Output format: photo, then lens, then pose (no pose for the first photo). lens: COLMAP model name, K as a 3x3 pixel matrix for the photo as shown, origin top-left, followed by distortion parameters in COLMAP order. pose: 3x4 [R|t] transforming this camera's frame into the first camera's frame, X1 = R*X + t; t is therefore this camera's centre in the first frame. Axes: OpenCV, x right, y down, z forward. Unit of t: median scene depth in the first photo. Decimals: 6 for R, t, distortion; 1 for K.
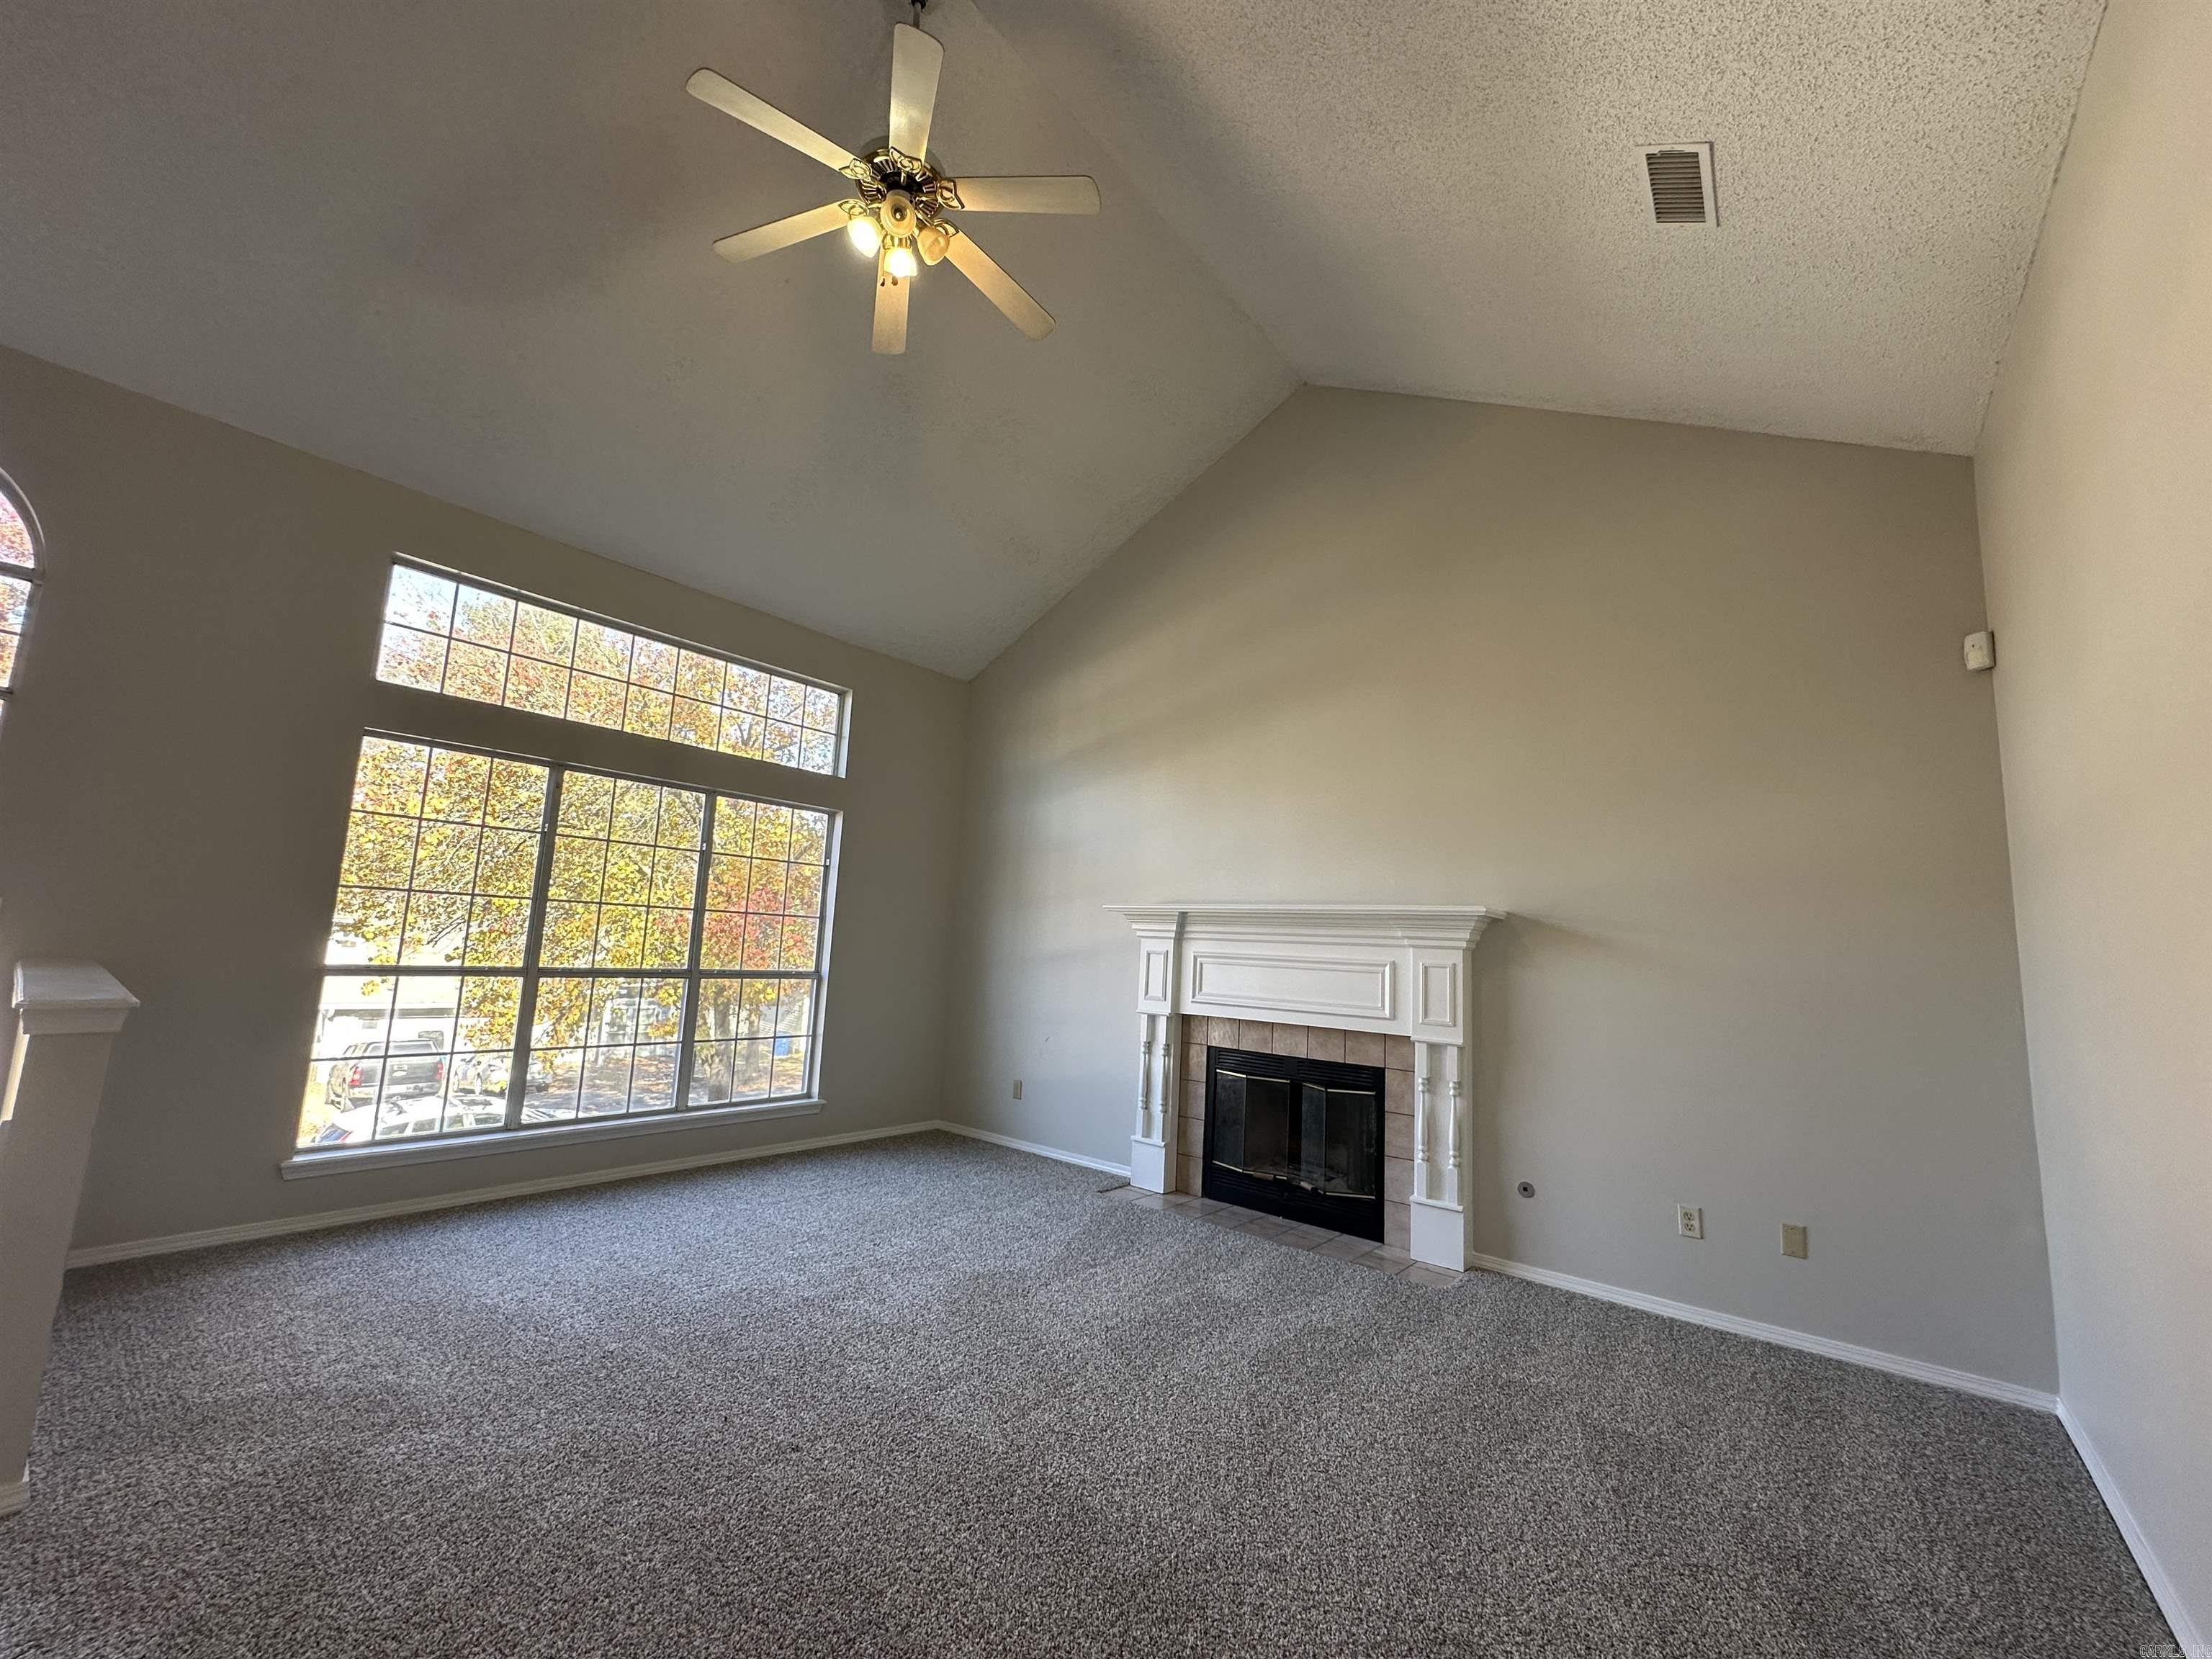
lens RADIAL K [[880.7, 0, 1104.5], [0, 880.7, 831.0], [0, 0, 1]] dist [-0.001754, 0.000341]
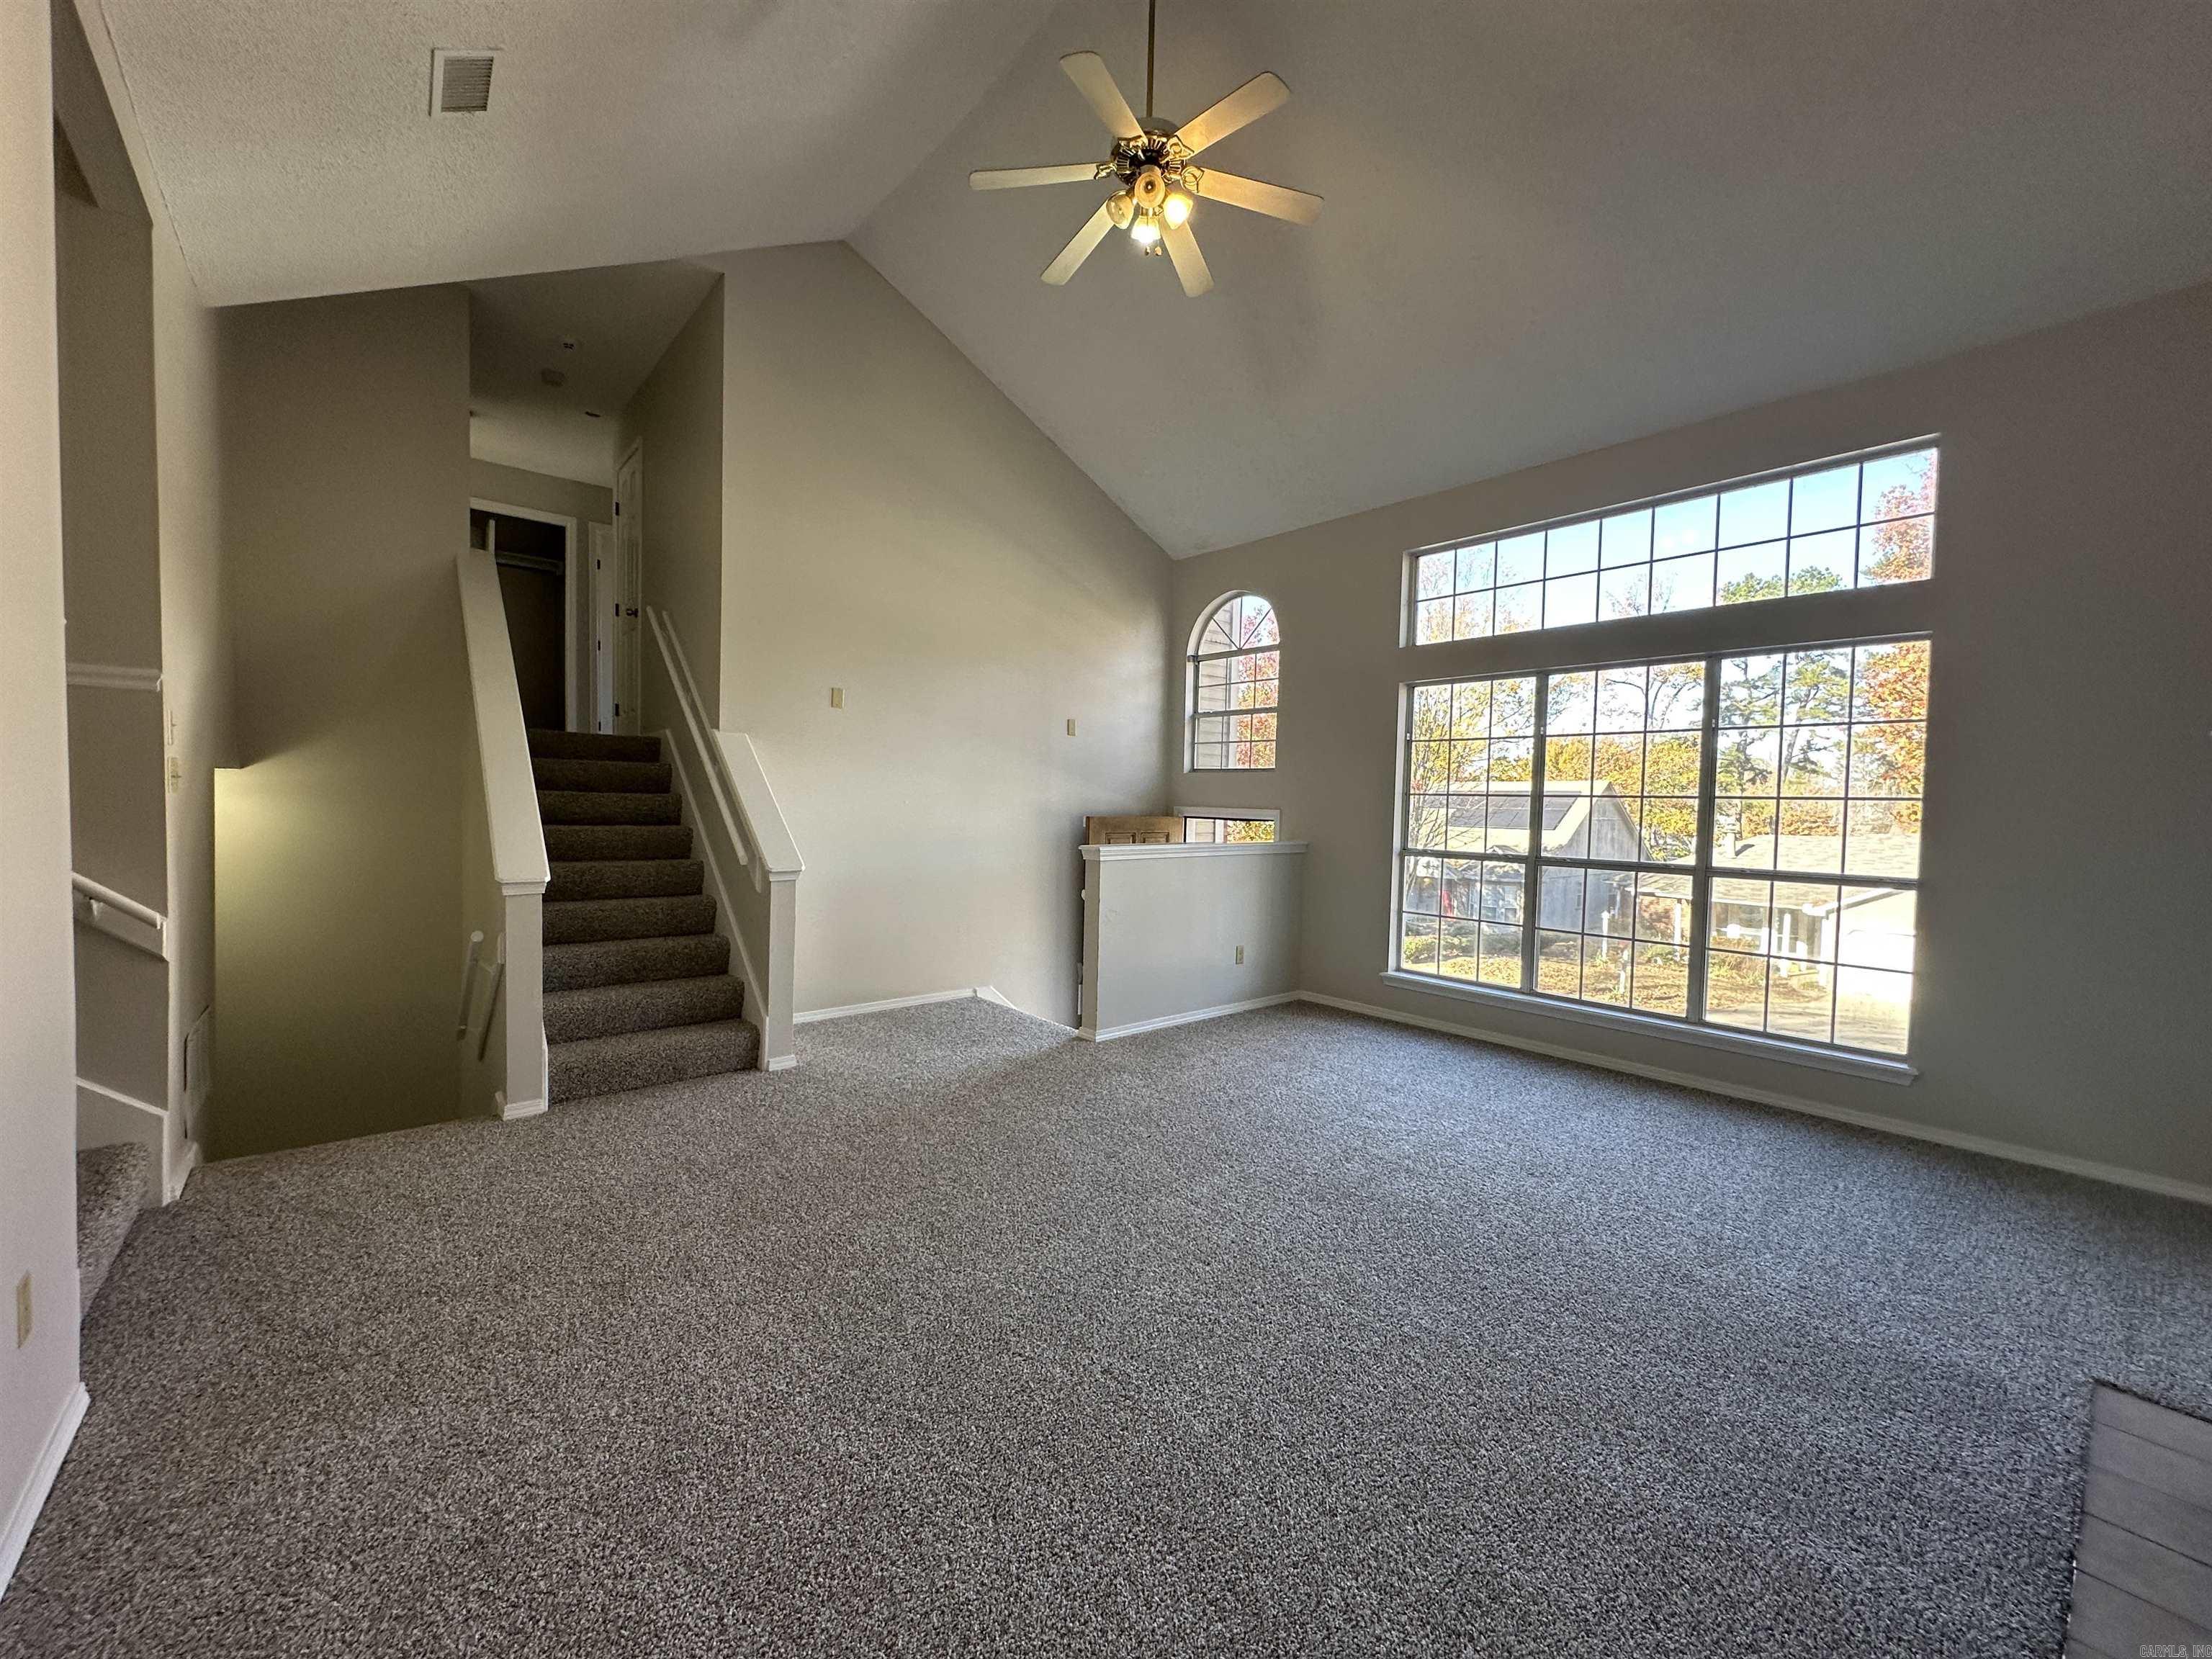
lens RADIAL K [[886.5, 0, 1106.0], [0, 886.5, 829.5], [0, 0, 1]] dist [-0.043325, 0.000108]
pose [[-0.205198, -0.026511, -0.978361, 0.552081], [0.095694, 0.994300, -0.047013, 0.119881], [0.974031, -0.103270, -0.201491, 0.685570]]
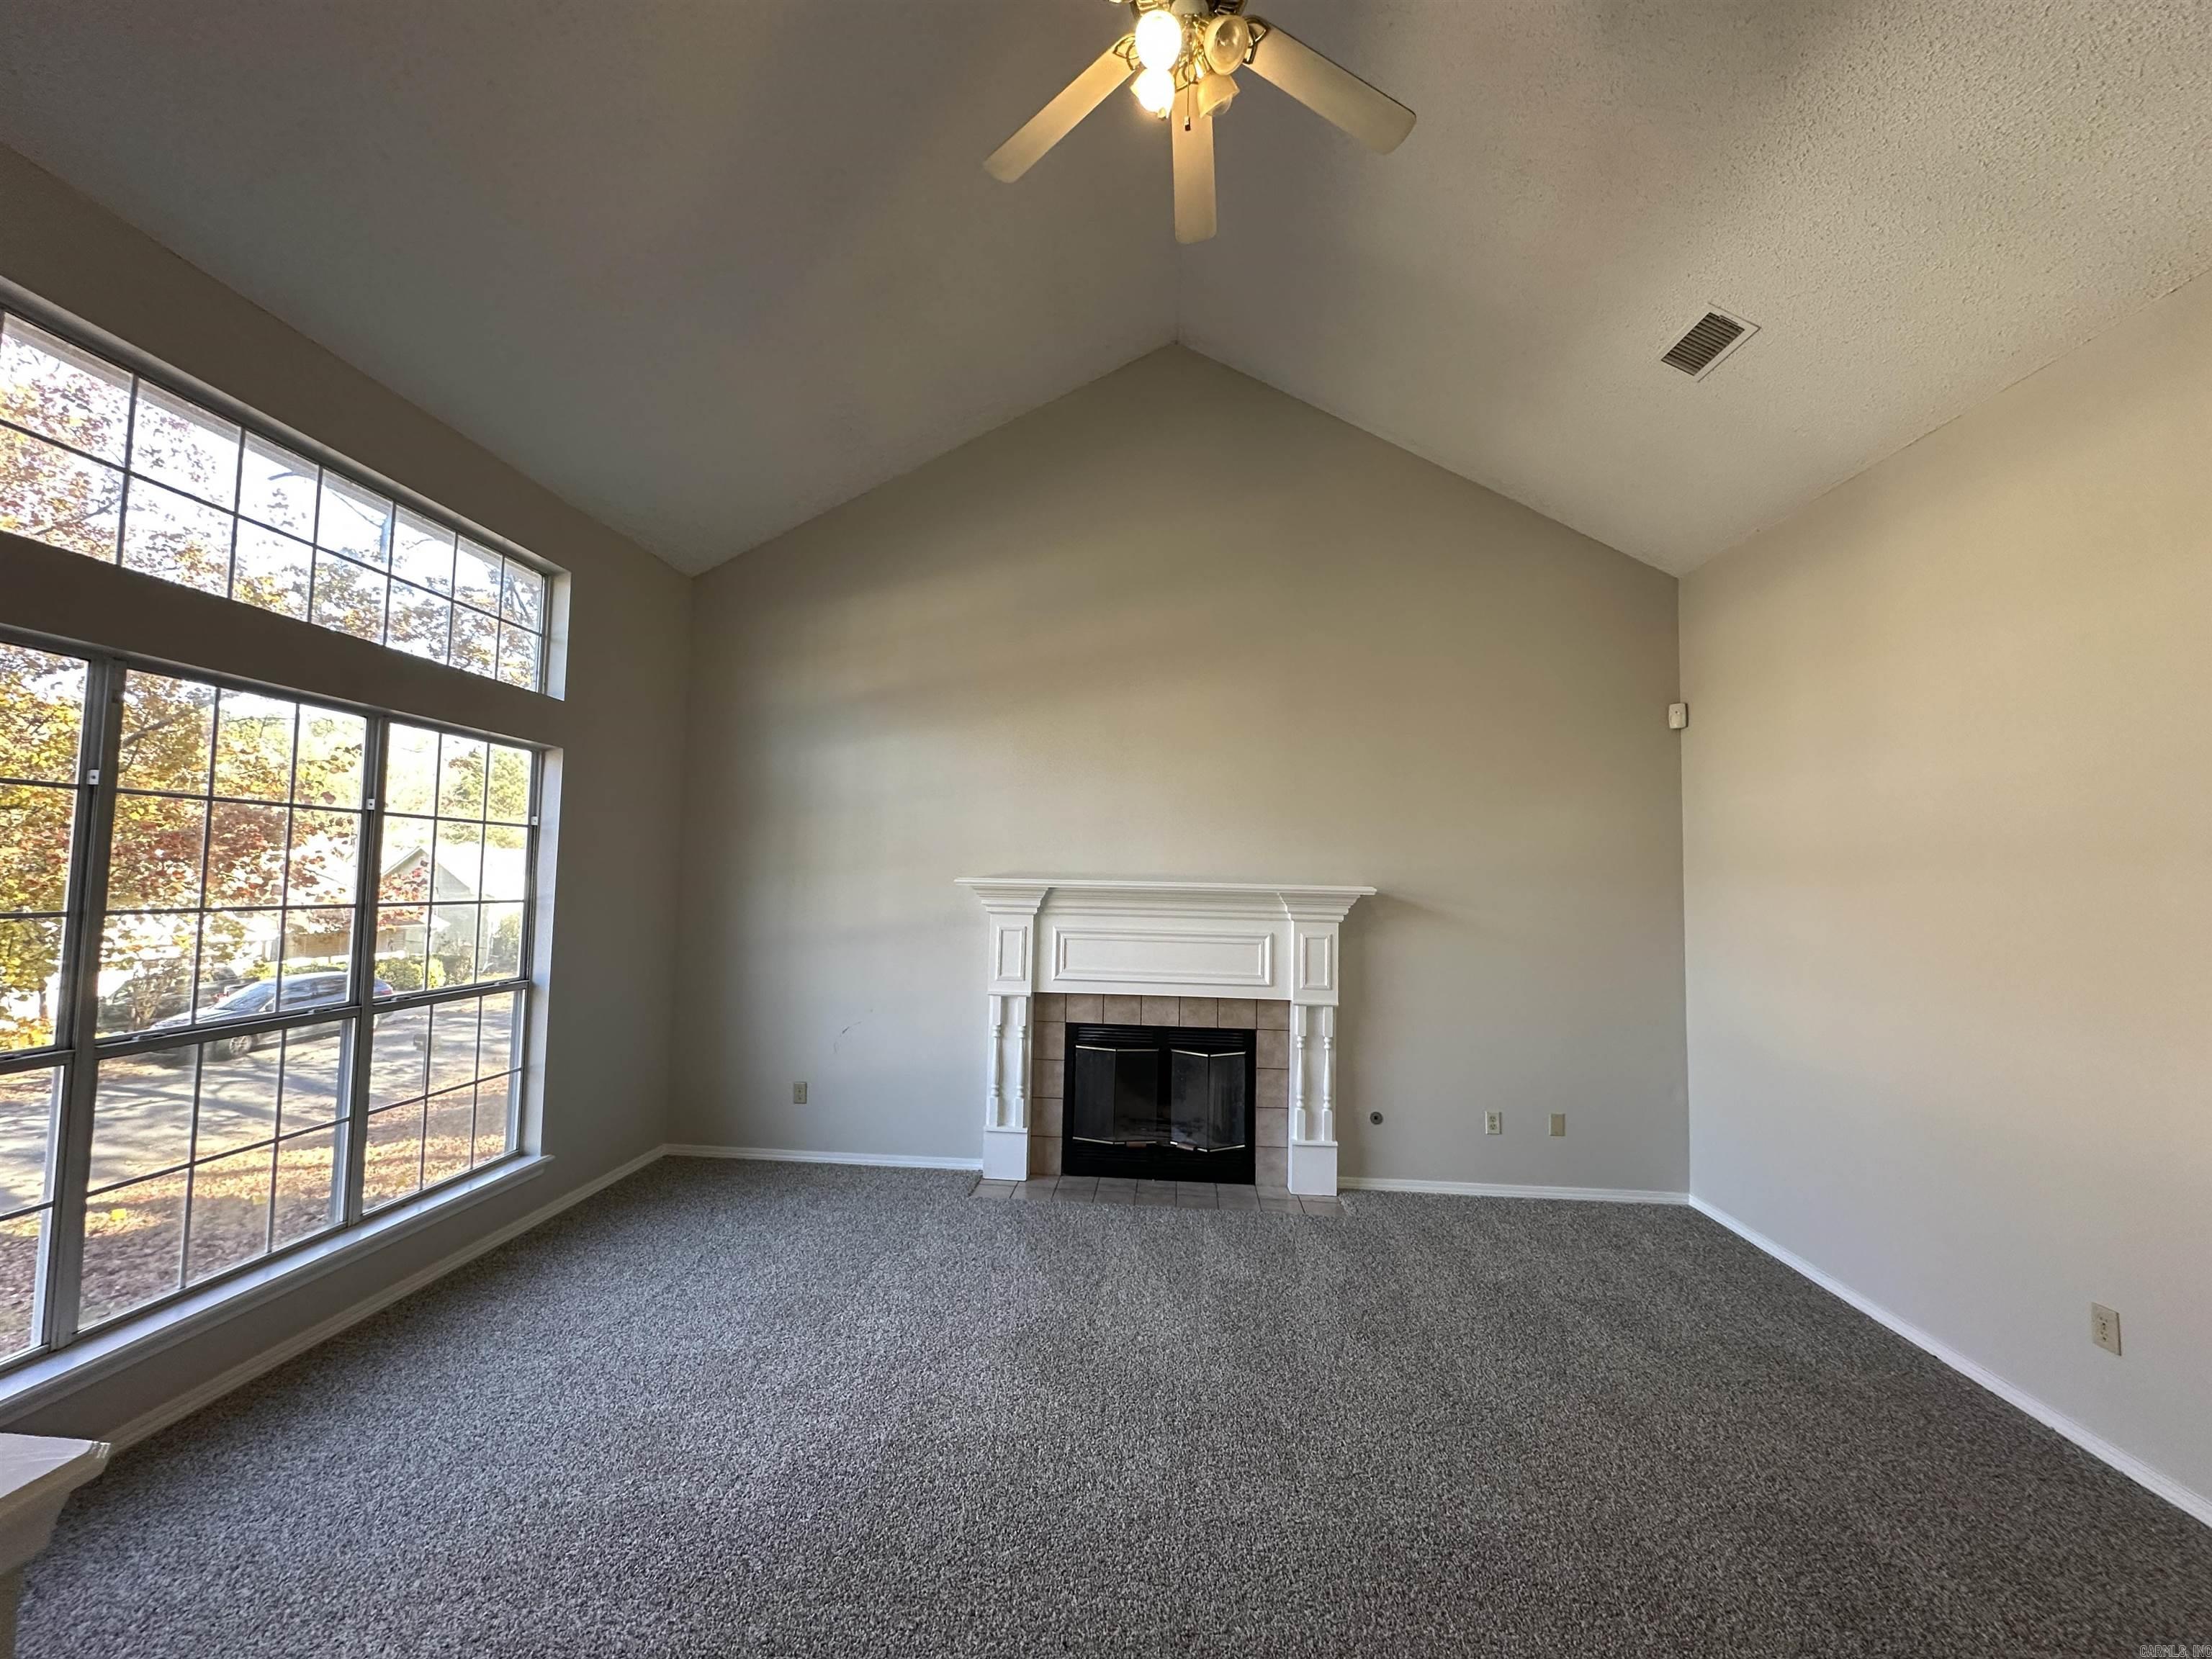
lens RADIAL K [[880.7, 0, 1104.5], [0, 880.7, 831.0], [0, 0, 1]] dist [-0.001754, 0.000341]
pose [[0.818259, 0.003042, 0.574841, -0.449849], [-0.059918, 0.994990, 0.080025, -0.051183], [-0.571718, -0.099925, 0.814342, 0.229732]]
